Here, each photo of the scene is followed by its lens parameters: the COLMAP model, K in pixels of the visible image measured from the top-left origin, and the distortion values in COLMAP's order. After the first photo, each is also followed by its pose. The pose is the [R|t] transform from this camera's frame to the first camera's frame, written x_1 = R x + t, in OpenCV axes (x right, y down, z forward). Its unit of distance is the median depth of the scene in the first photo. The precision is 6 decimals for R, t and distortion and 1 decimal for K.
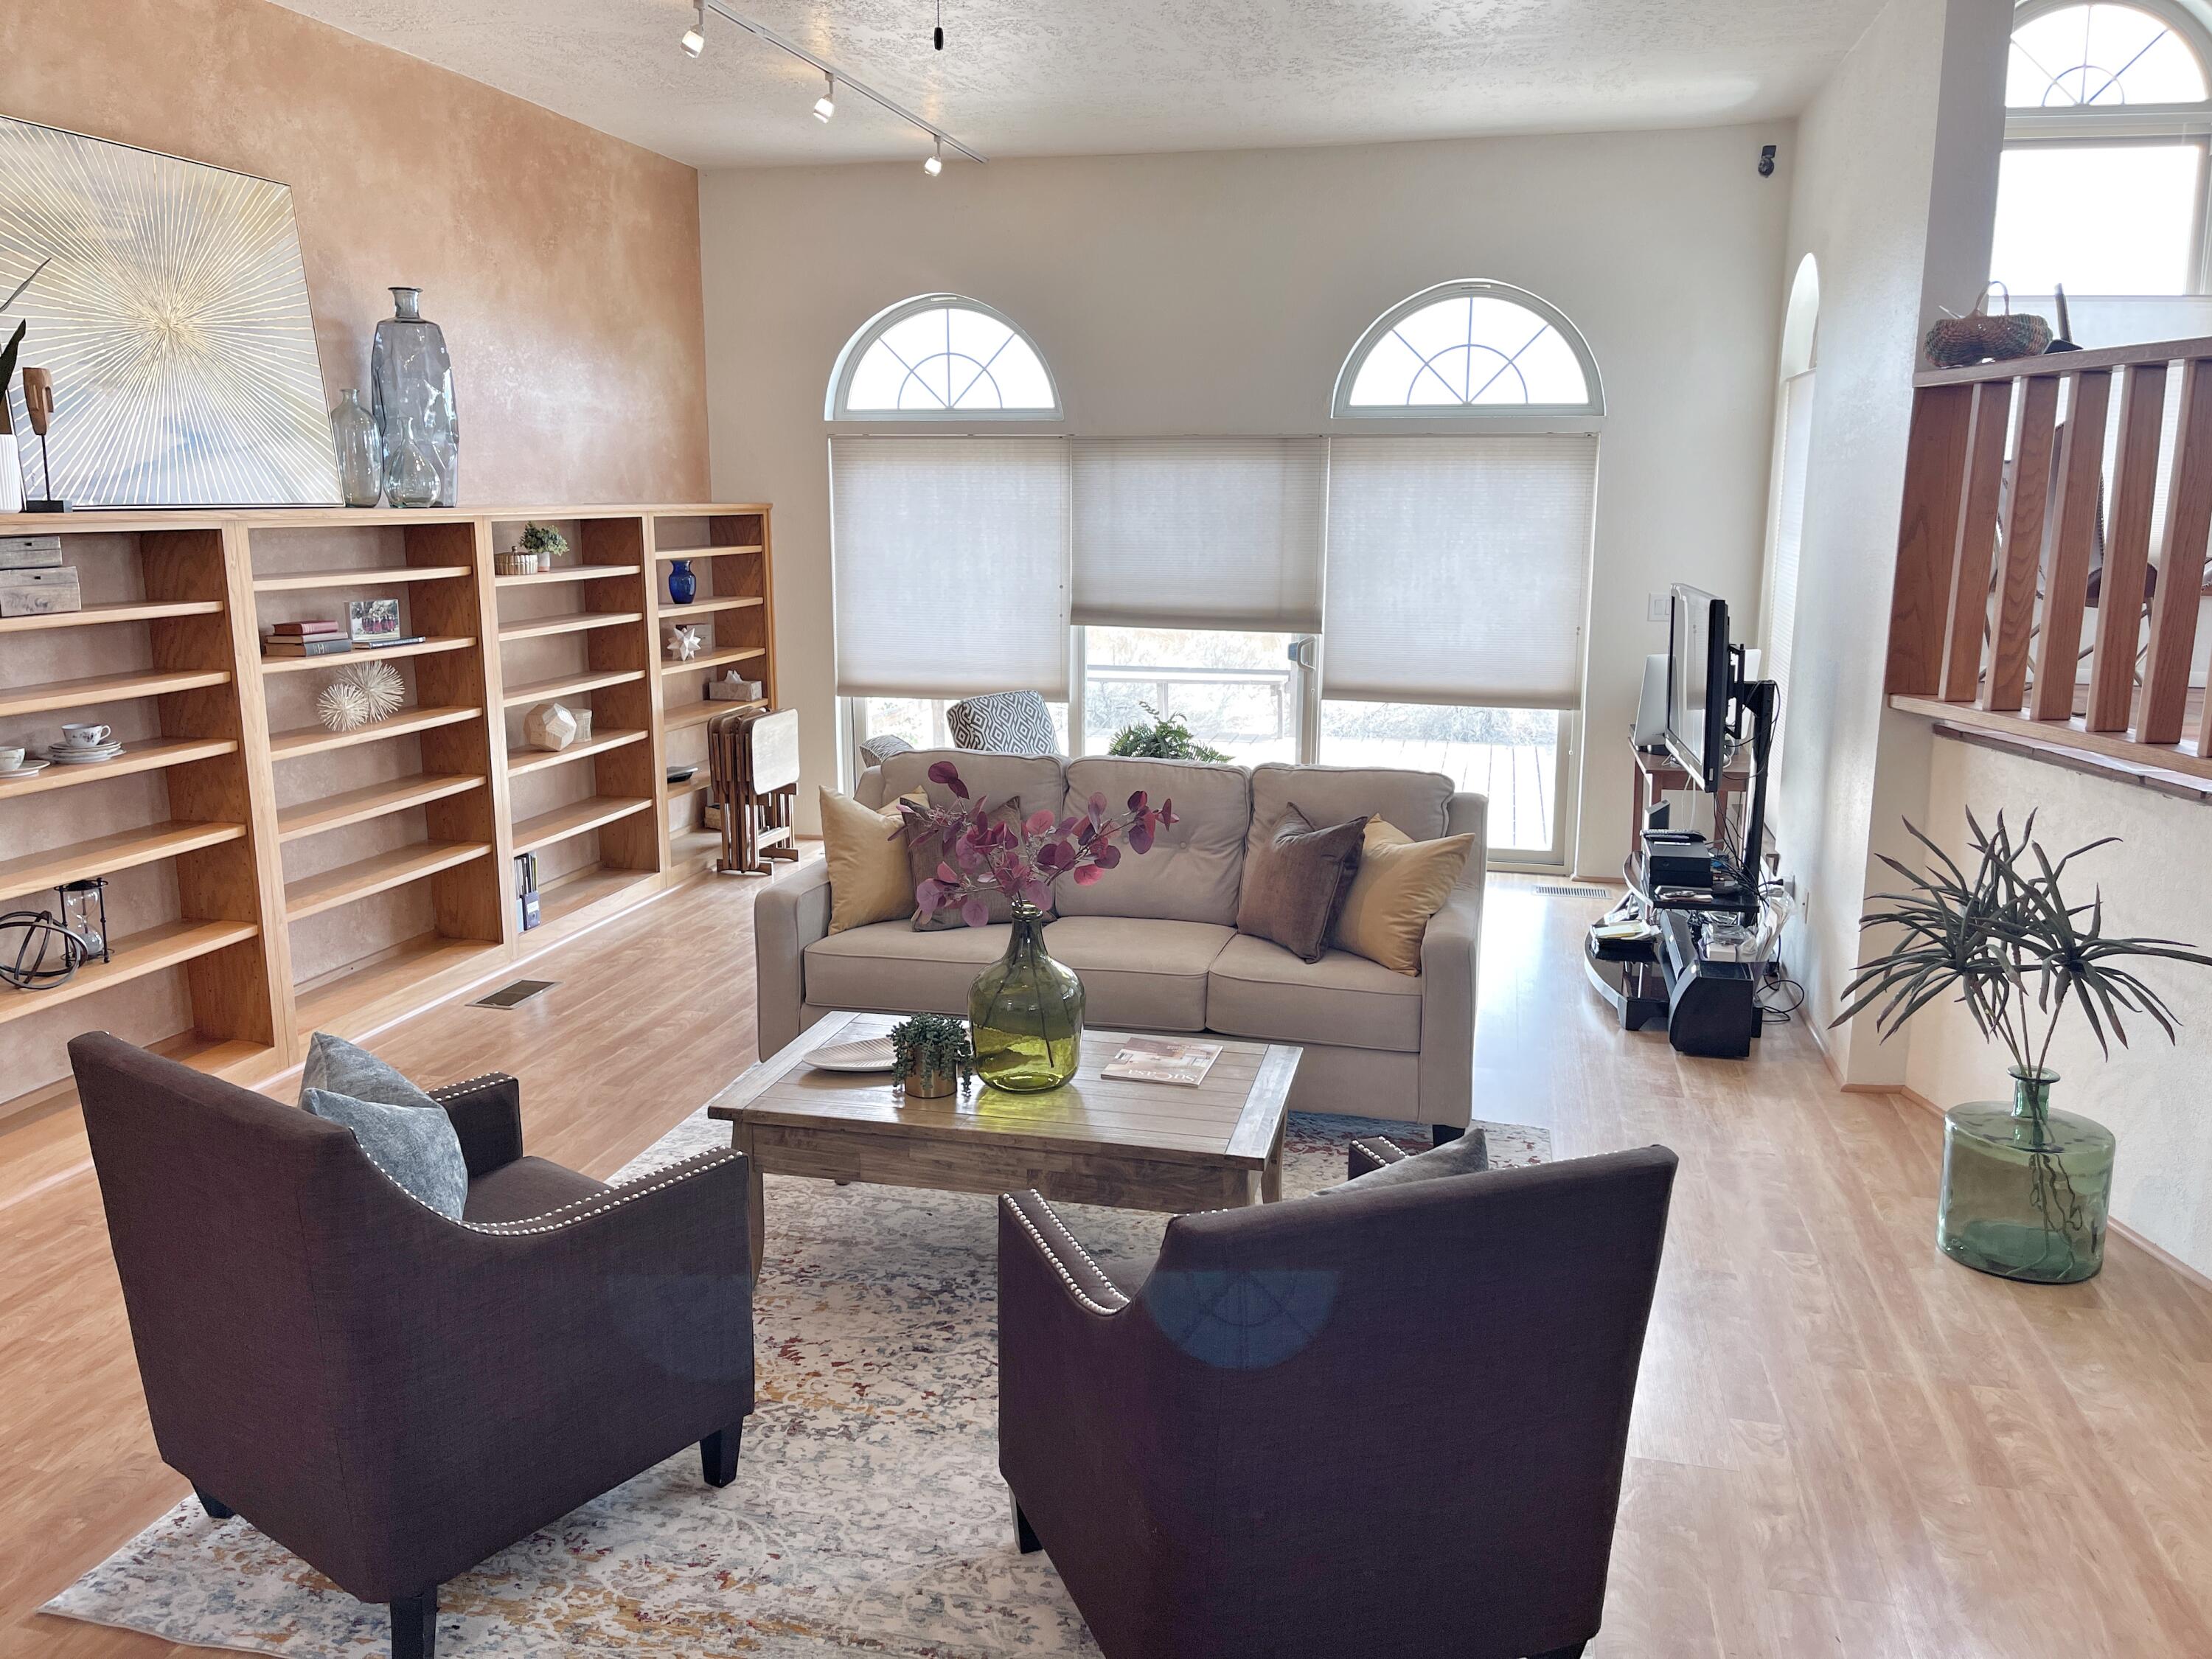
lens RADIAL K [[1681.8, 0, 1106.5], [0, 1681.8, 825.6], [0, 0, 1]] dist [0.075412, -0.104162]
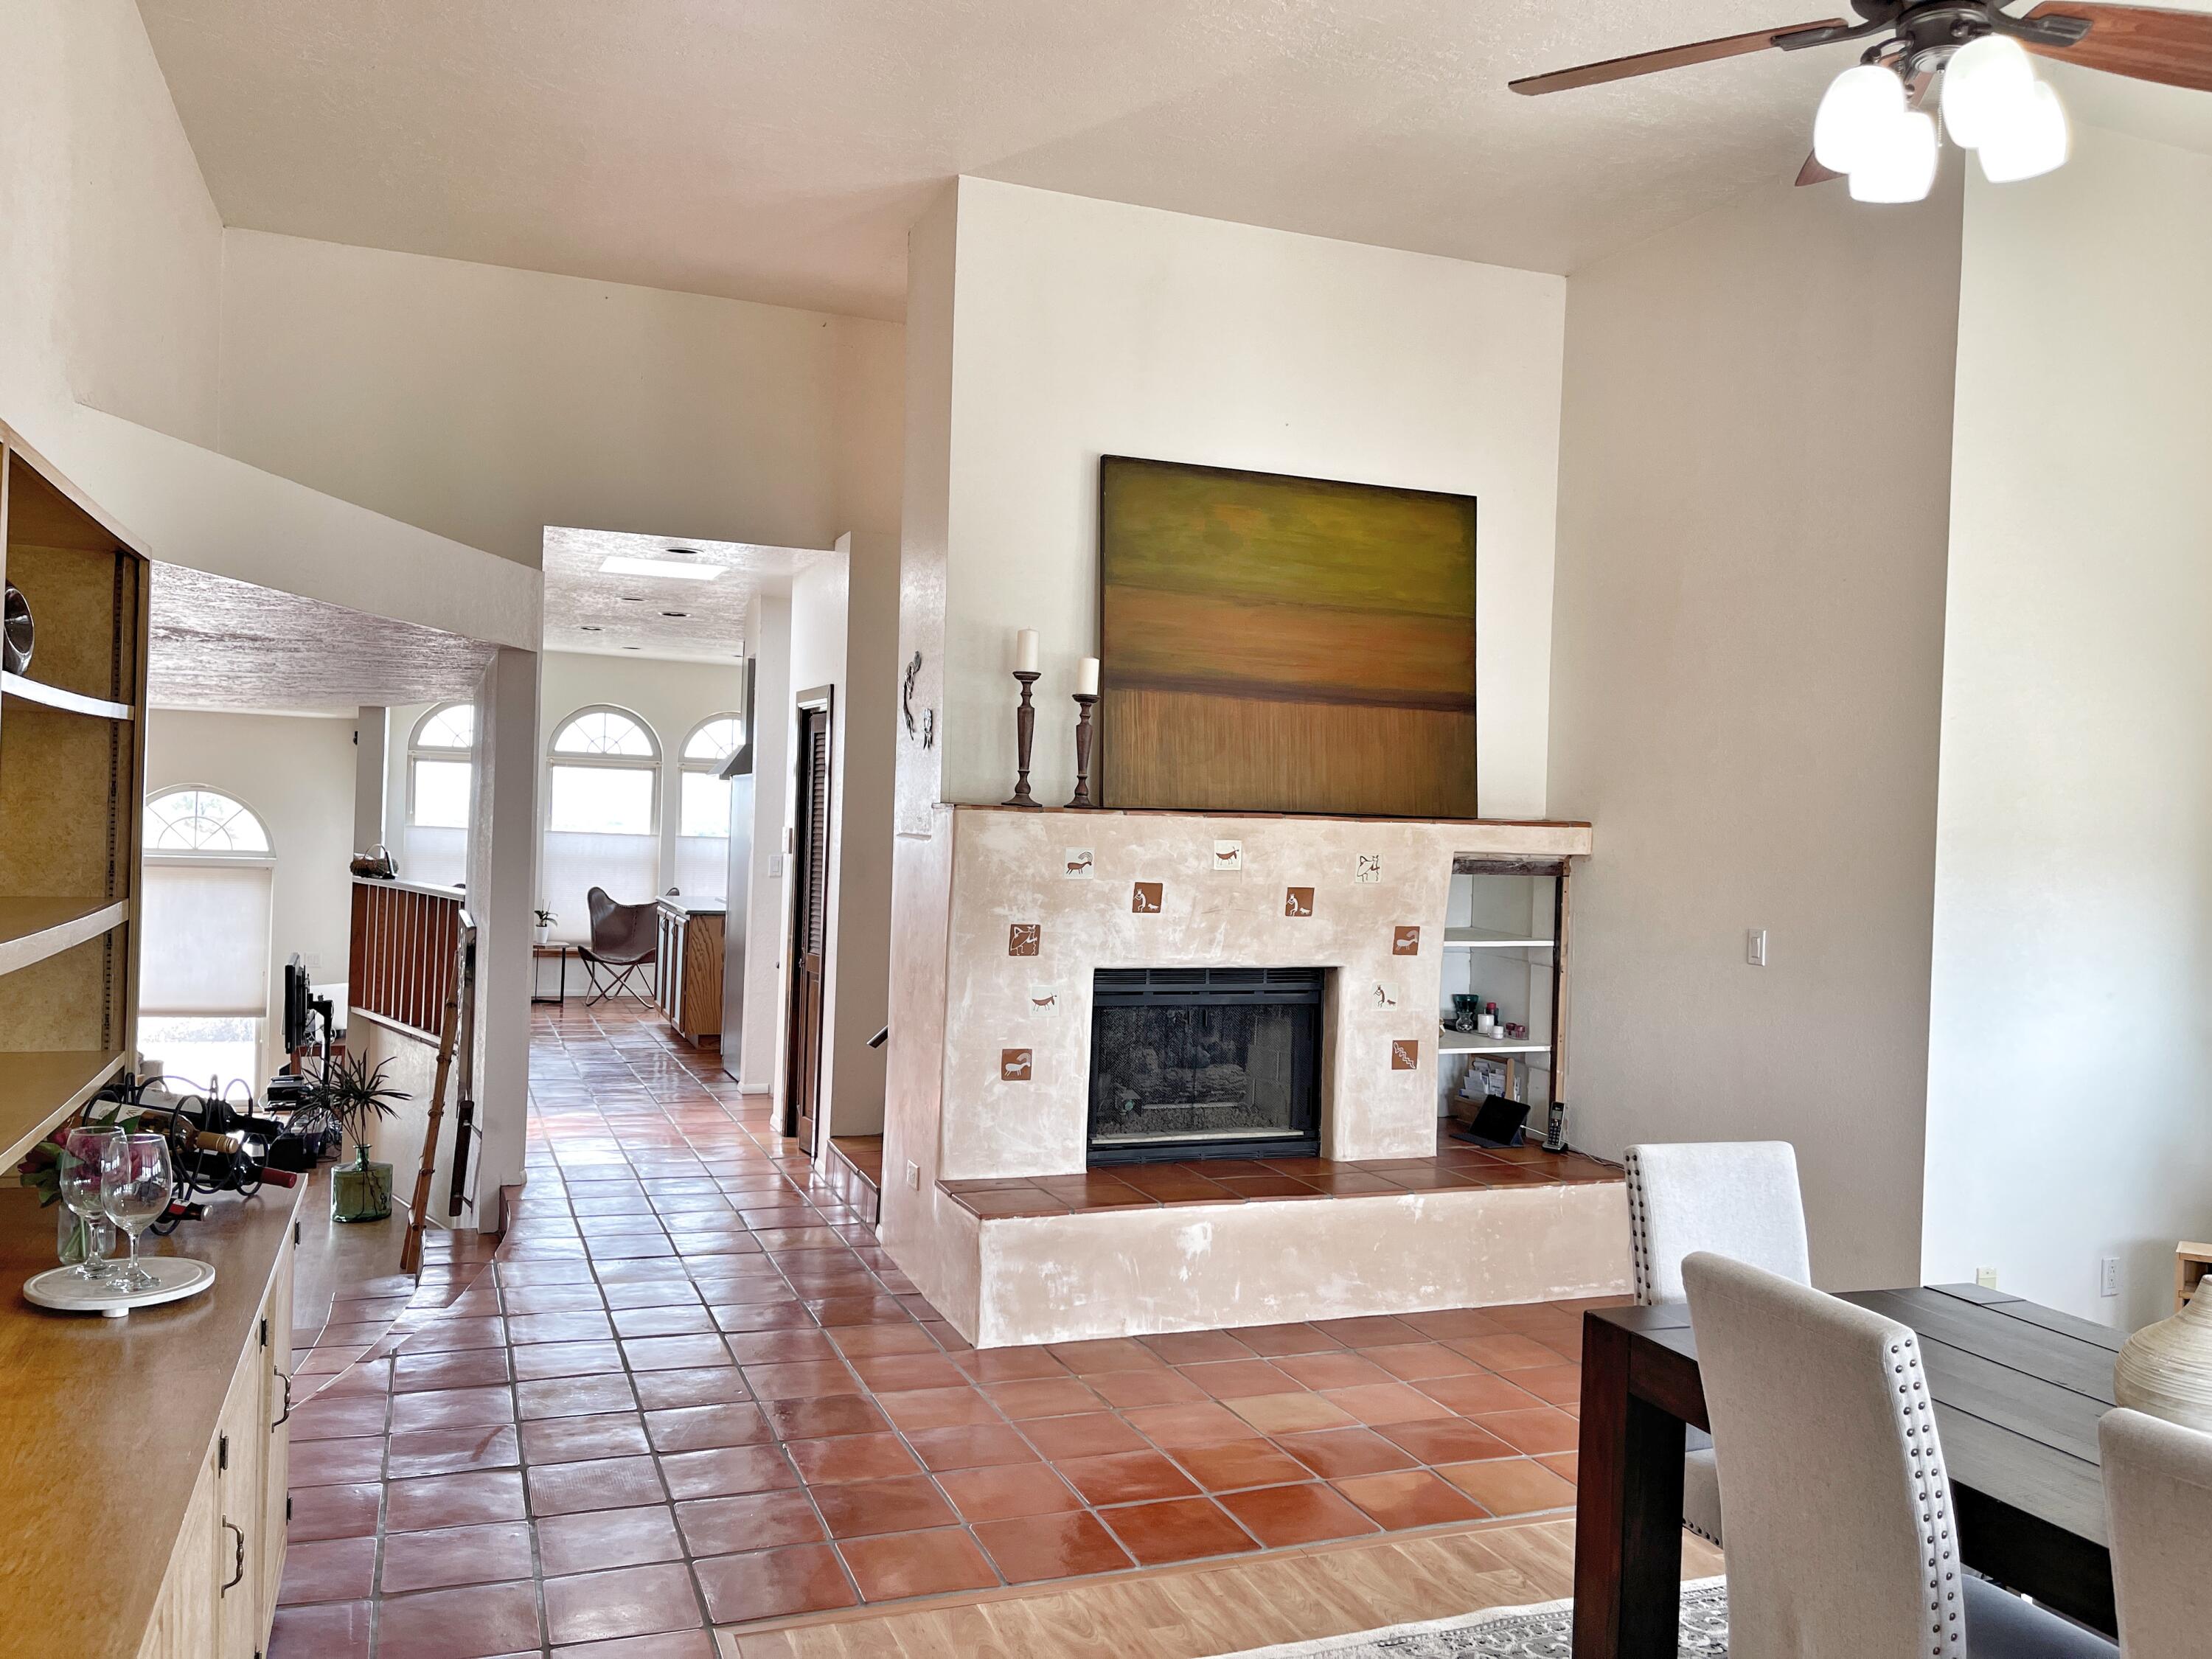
lens RADIAL K [[1681.8, 0, 1083.6], [0, 1681.8, 820.3], [0, 0, 1]] dist [0.075412, -0.104162]
pose [[0.826900, 0.028995, 0.561601, -0.024221], [0.072990, 0.984688, -0.158309, 0.076254], [-0.557592, 0.171897, 0.812122, -1.004821]]
